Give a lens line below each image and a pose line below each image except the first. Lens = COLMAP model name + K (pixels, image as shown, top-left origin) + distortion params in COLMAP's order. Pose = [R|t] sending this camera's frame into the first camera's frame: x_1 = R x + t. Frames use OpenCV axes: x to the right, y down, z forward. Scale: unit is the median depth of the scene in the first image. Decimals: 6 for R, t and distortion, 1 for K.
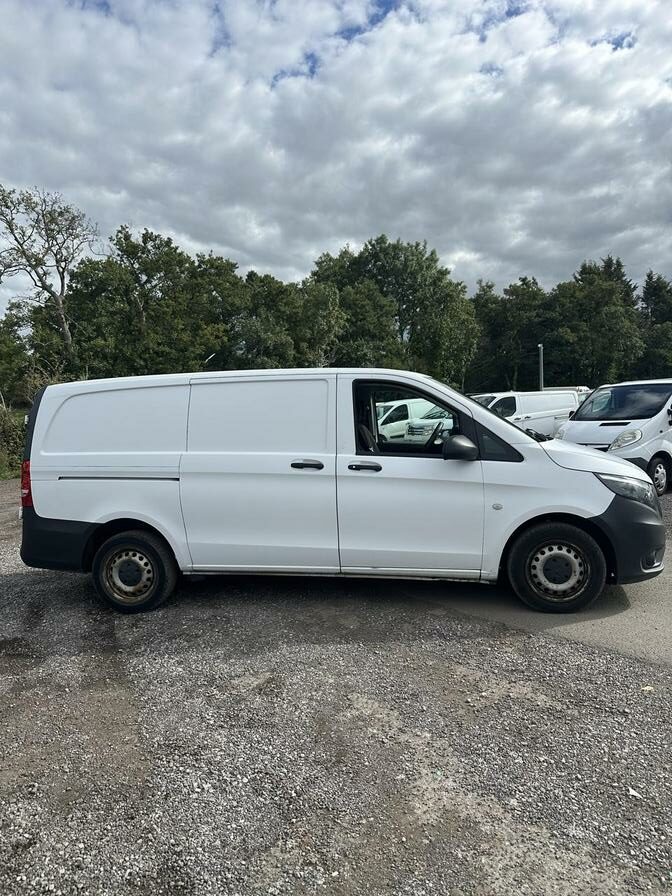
lens RADIAL K [[673.9, 0, 351.0], [0, 673.9, 449.5], [0, 0, 1]] dist [-0.007663, -0.001518]
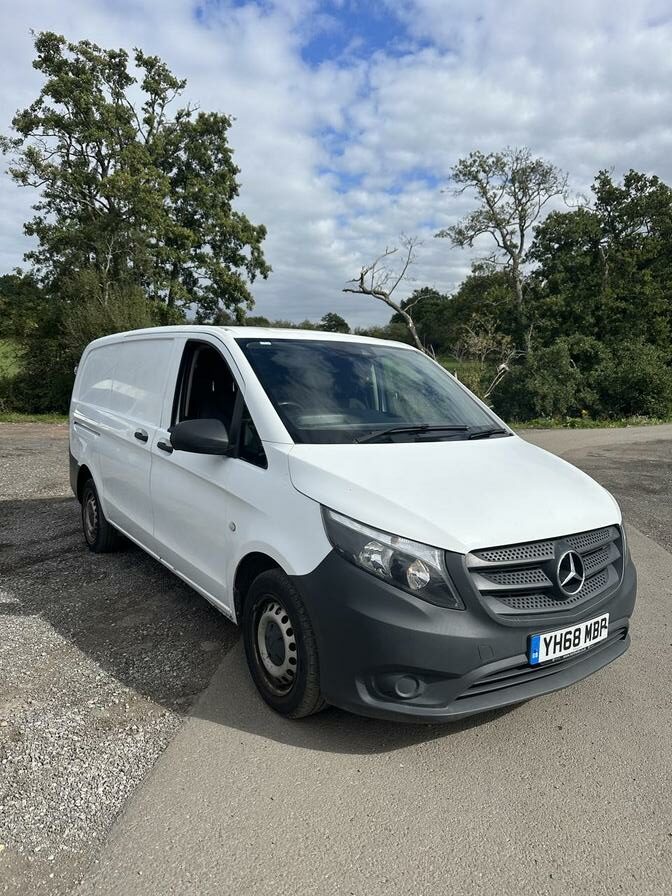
lens RADIAL K [[668.9, 0, 336.0], [0, 668.9, 448.0], [0, 0, 1]] dist [-0.002350, 0.047199]
pose [[0.684077, 0.127615, -0.718160, 0.138946], [-0.084919, 0.991815, 0.095354, -0.012595], [0.724450, -0.004244, 0.689314, 0.107754]]
